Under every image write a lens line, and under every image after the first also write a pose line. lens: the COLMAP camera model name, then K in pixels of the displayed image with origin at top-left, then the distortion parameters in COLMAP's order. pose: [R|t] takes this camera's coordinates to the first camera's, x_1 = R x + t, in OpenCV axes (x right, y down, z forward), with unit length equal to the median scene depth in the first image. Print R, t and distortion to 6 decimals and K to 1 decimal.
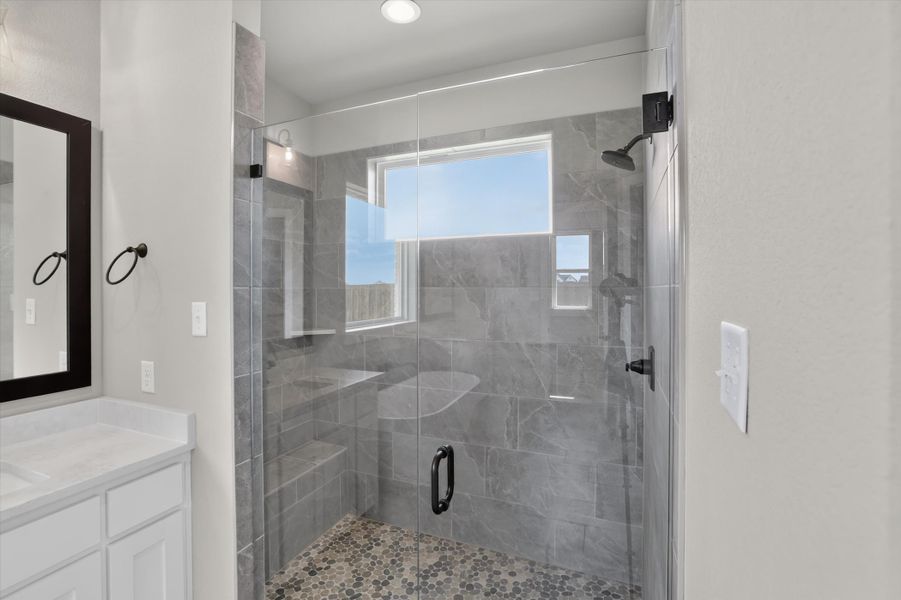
lens RADIAL K [[412.4, 0, 443.5], [0, 412.4, 295.1], [0, 0, 1]] dist [-0.029560, 0.001019]
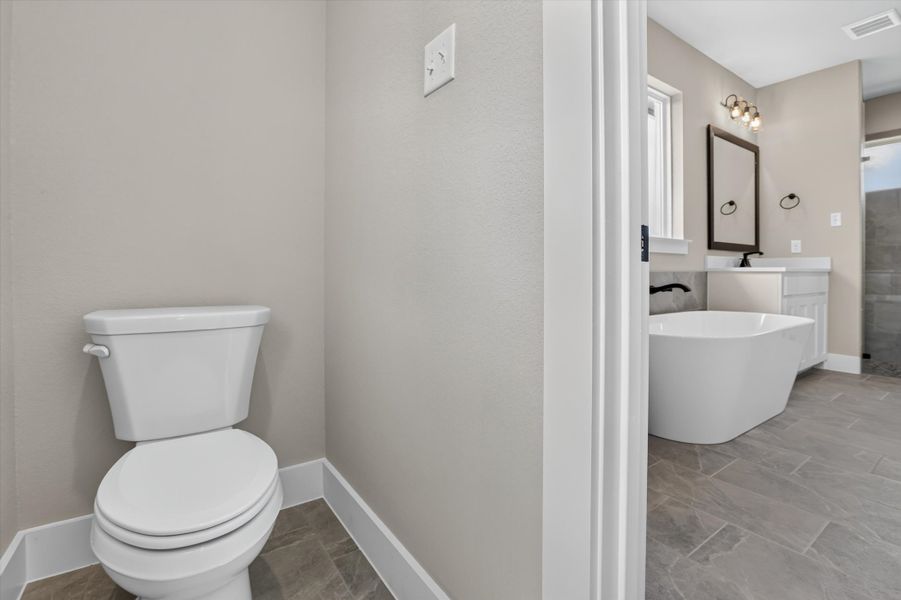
lens RADIAL K [[411.7, 0, 450.4], [0, 411.7, 277.3], [0, 0, 1]] dist [-0.023334, 0.000130]
pose [[0.839234, 0.002520, -0.543764, -1.151436], [-0.003946, 0.999991, -0.001457, 0.397358], [0.543755, 0.003368, 0.839237, -2.210782]]
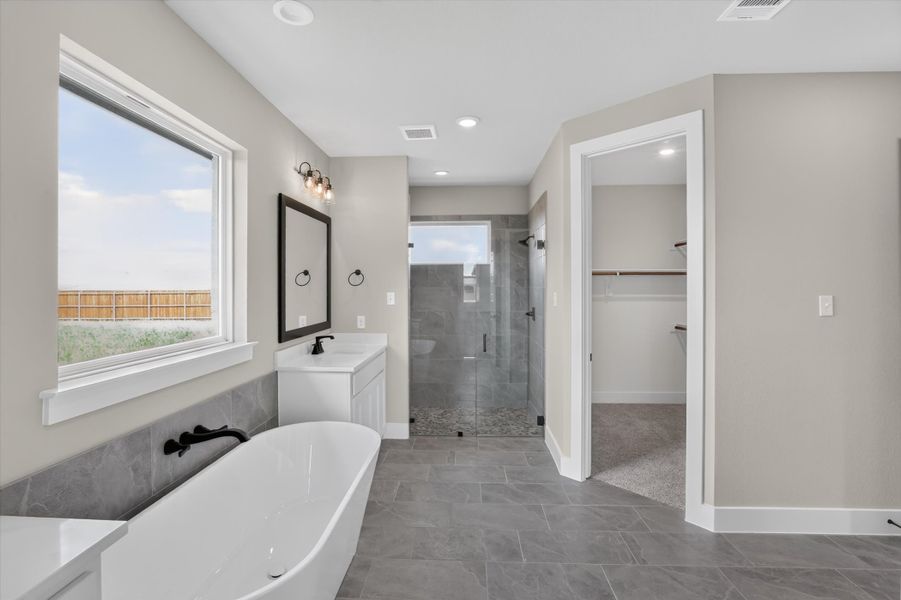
lens RADIAL K [[415.7, 0, 452.5], [0, 415.7, 287.0], [0, 0, 1]] dist [-0.046390, 0.011420]
pose [[0.936428, 0.000514, 0.350860, -1.099237], [0.001183, 0.999989, -0.004624, -0.007782], [-0.350859, 0.004745, 0.936416, -1.615865]]
